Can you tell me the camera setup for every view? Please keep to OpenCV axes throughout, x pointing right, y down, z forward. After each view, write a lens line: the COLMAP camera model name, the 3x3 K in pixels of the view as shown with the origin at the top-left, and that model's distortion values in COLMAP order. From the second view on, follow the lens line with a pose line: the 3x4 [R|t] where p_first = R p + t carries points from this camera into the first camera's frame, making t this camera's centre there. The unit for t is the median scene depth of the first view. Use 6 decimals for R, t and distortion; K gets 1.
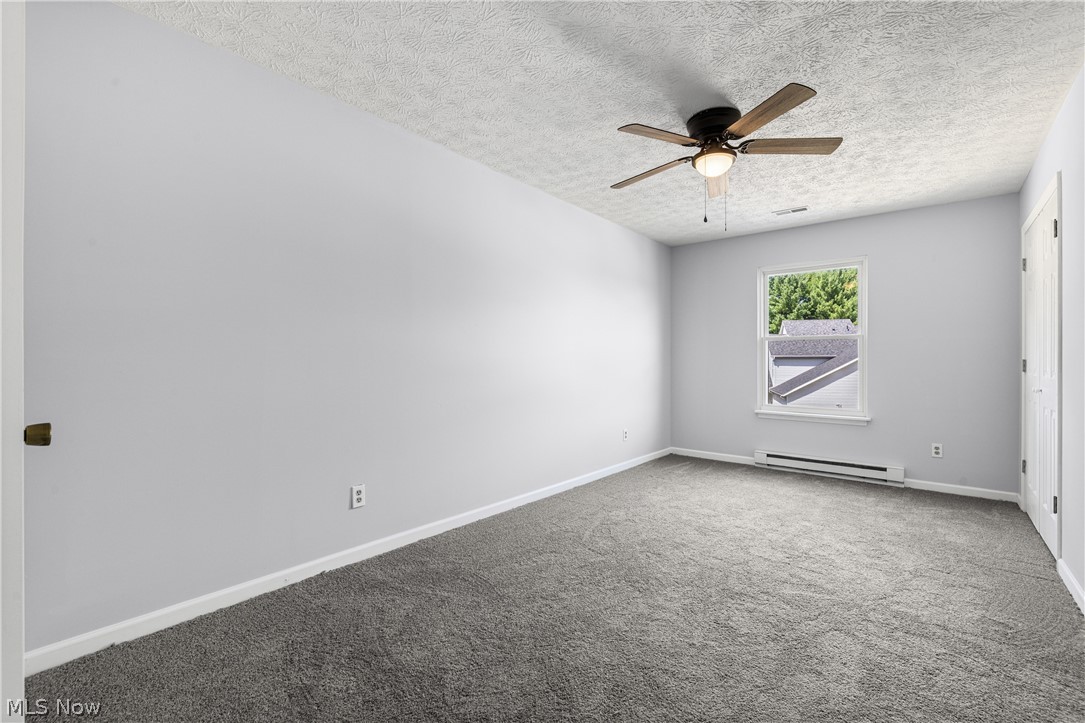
lens RADIAL K [[451.7, 0, 537.4], [0, 451.7, 363.6], [0, 0, 1]] dist [-0.000352, -0.007476]
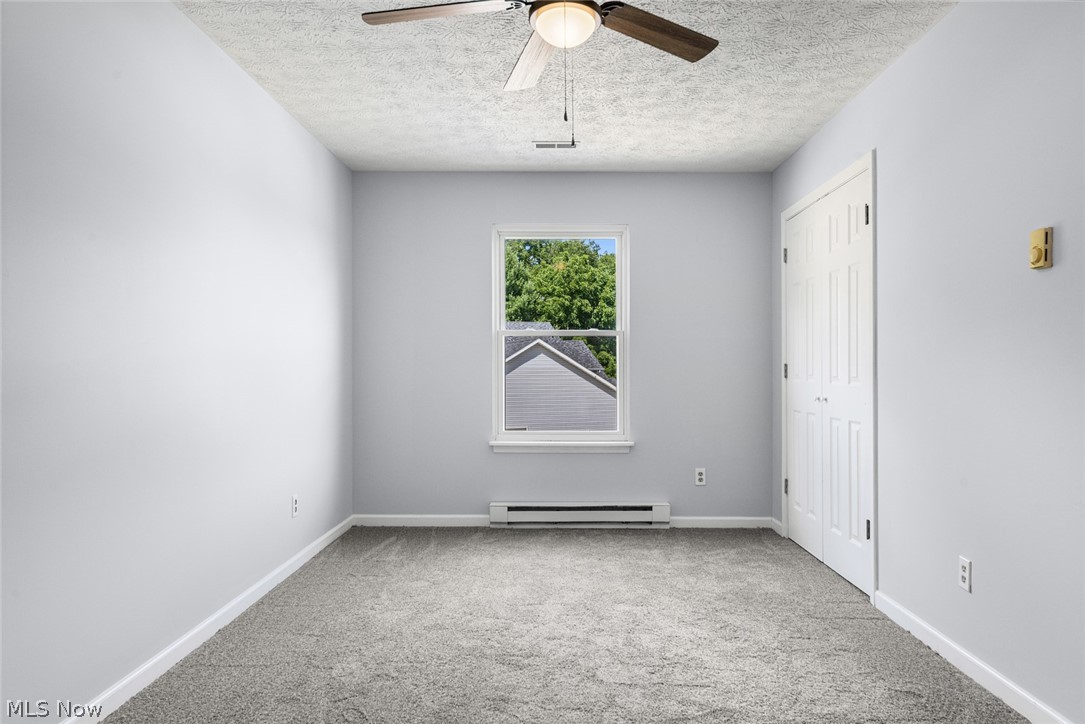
lens RADIAL K [[699.5, 0, 543.0], [0, 699.5, 365.3], [0, 0, 1]] dist [-0.003121, -0.003407]
pose [[0.771470, -0.001704, 0.636264, -0.144525], [0.006464, 0.999966, -0.005159, -0.002225], [-0.636233, 0.008093, 0.771454, 0.241944]]
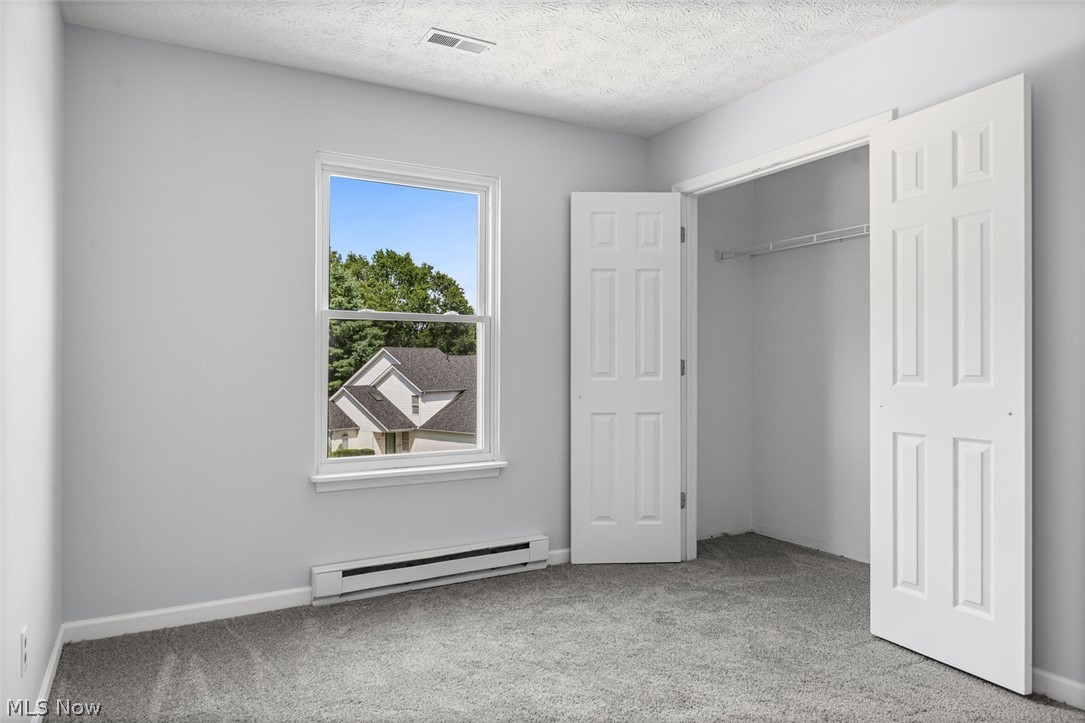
lens RADIAL K [[710.4, 0, 542.5], [0, 710.4, 361.5], [0, 0, 1]] dist [0.003018, -0.004008]
pose [[0.350227, -0.003408, 0.936659, -0.115542], [0.010142, 0.999949, -0.000154, -0.007993], [-0.936610, 0.009553, 0.350244, 0.783541]]
